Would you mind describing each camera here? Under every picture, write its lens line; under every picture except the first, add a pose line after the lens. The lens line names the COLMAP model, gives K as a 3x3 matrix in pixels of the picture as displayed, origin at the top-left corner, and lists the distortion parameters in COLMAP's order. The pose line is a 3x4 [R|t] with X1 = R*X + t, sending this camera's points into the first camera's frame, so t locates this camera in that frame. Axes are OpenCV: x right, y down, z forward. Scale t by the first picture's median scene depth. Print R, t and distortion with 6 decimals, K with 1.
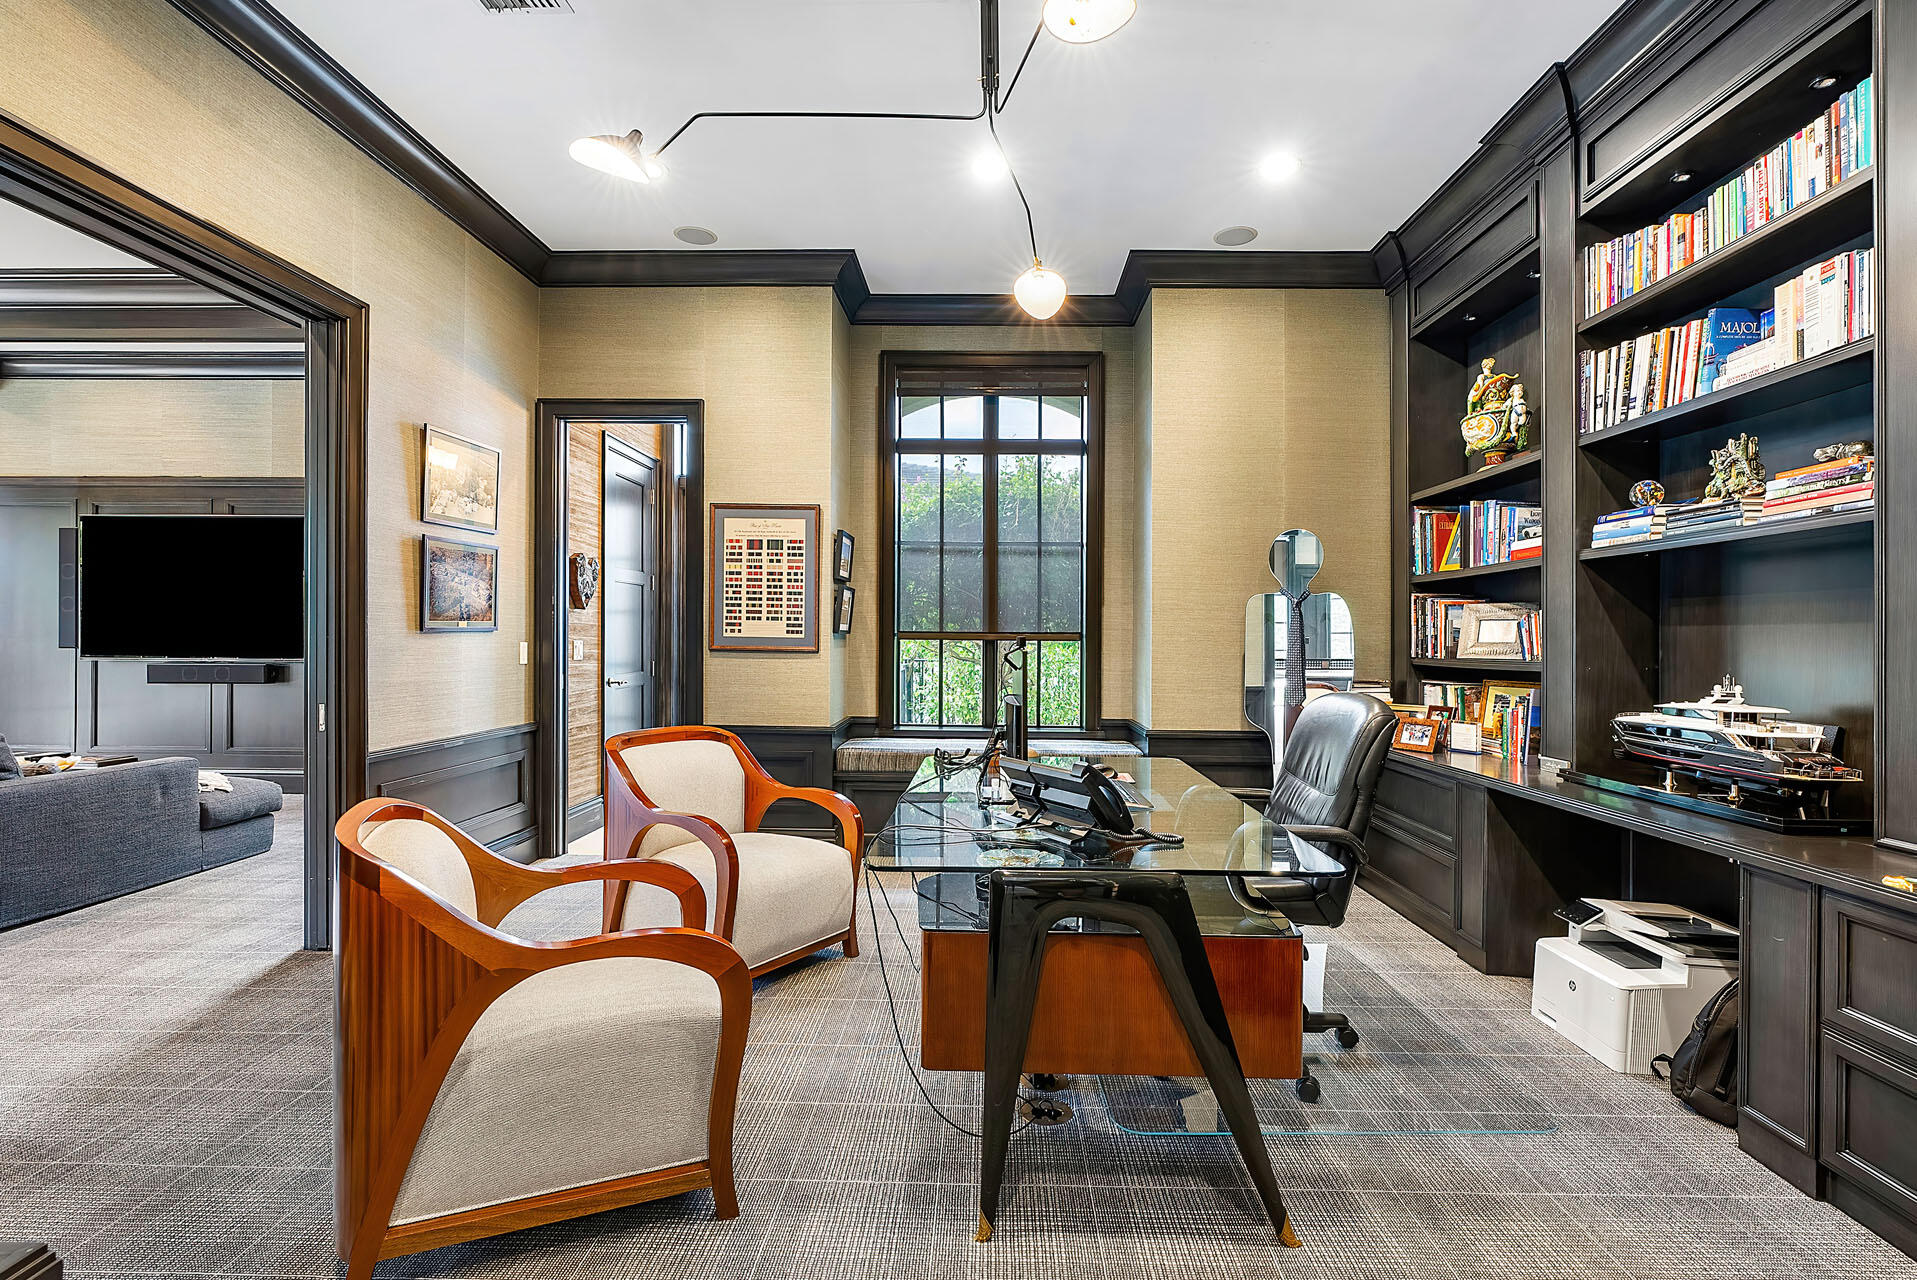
lens RADIAL K [[900.9, 0, 989.2], [0, 900.9, 621.8], [0, 0, 1]] dist [-0.000044, 0.000459]
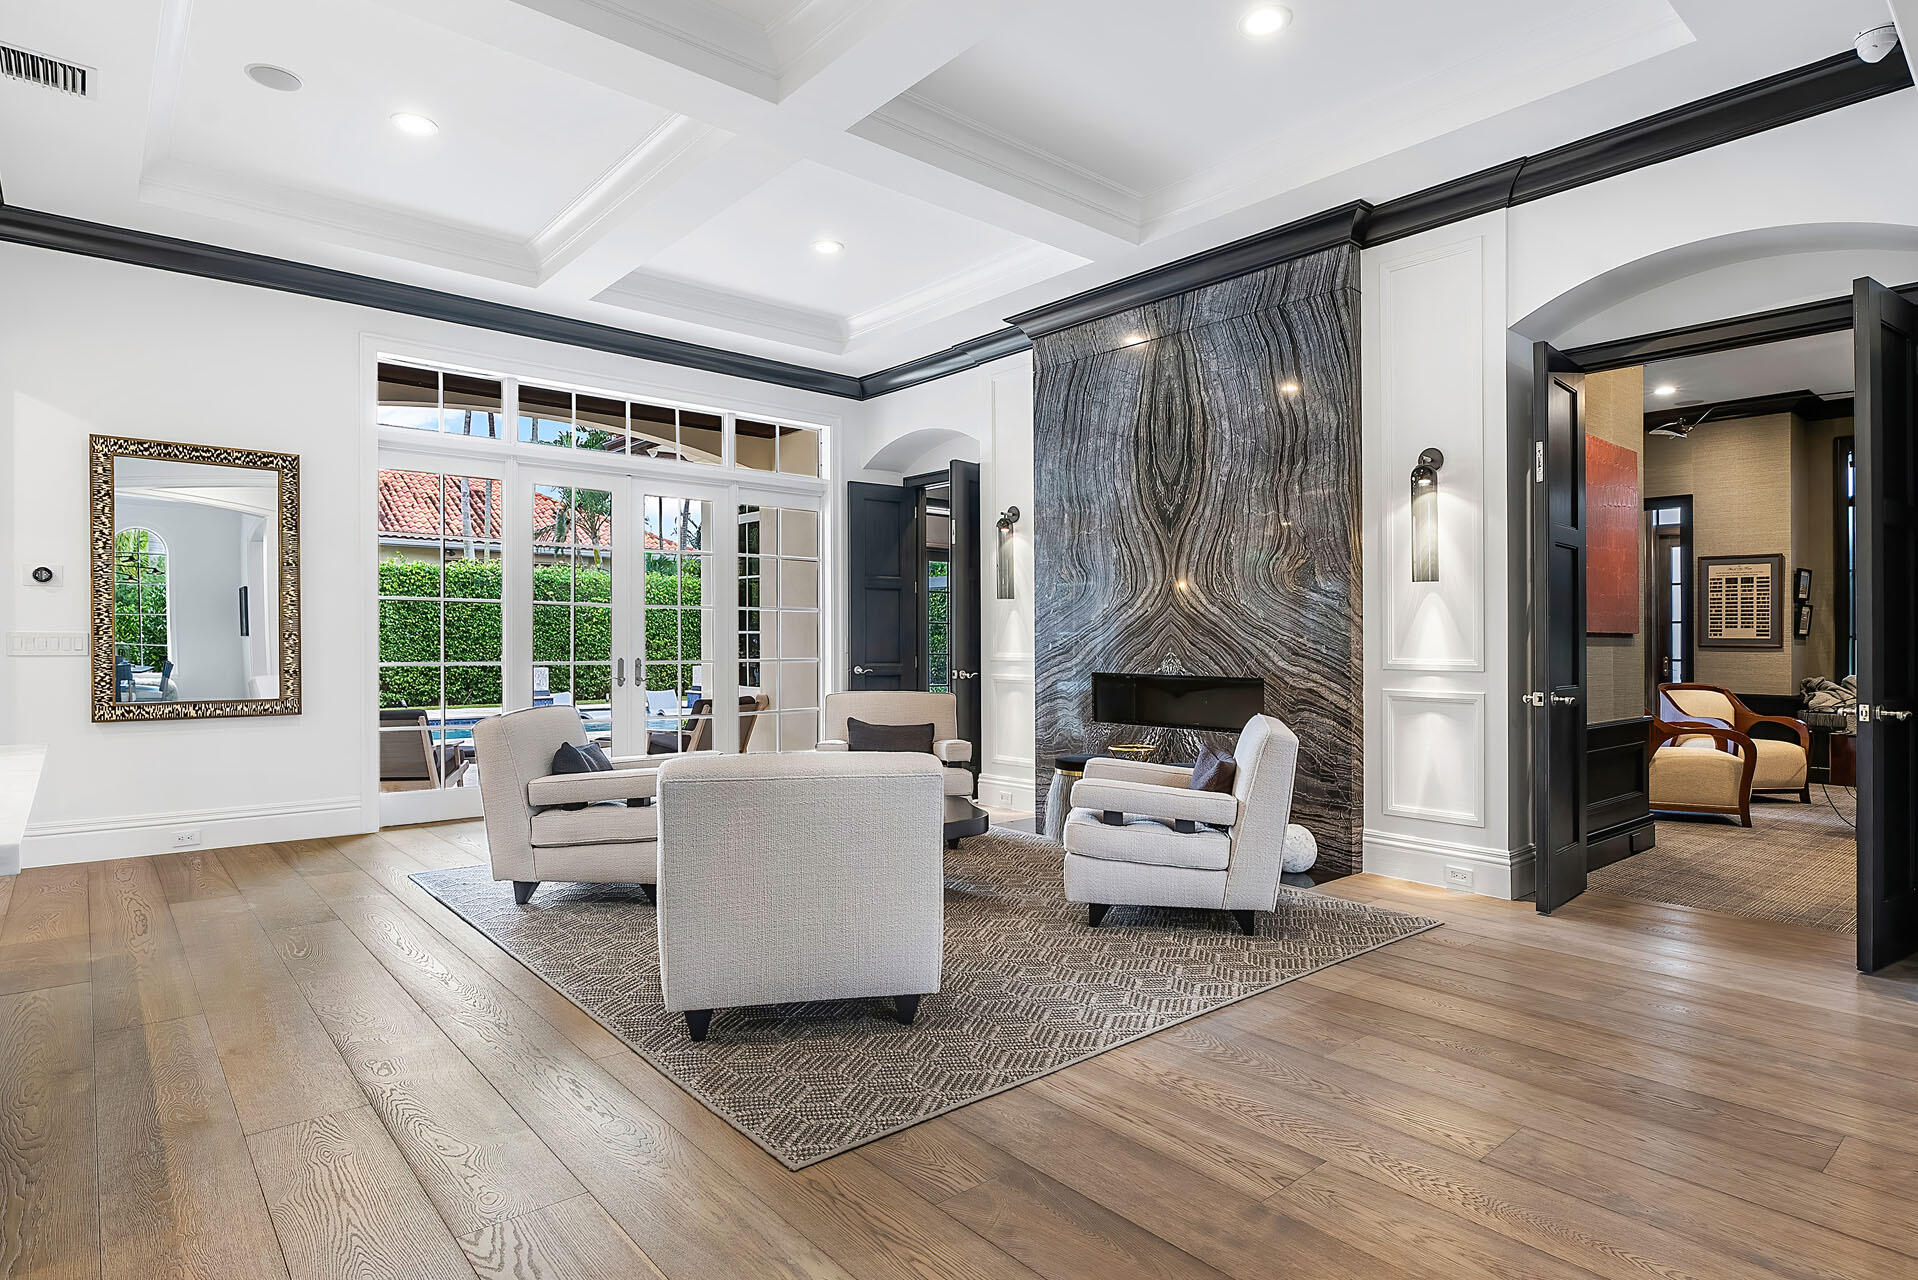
lens RADIAL K [[1030.0, 0, 959.0], [0, 1030.0, 640.0], [0, 0, 1]] dist [0.000248, 0.000018]
pose [[0.653835, -0.005242, -0.756619, 0.229240], [0.010746, 0.999939, 0.002359, 0.000613], [0.756561, -0.009673, 0.653852, -1.247866]]
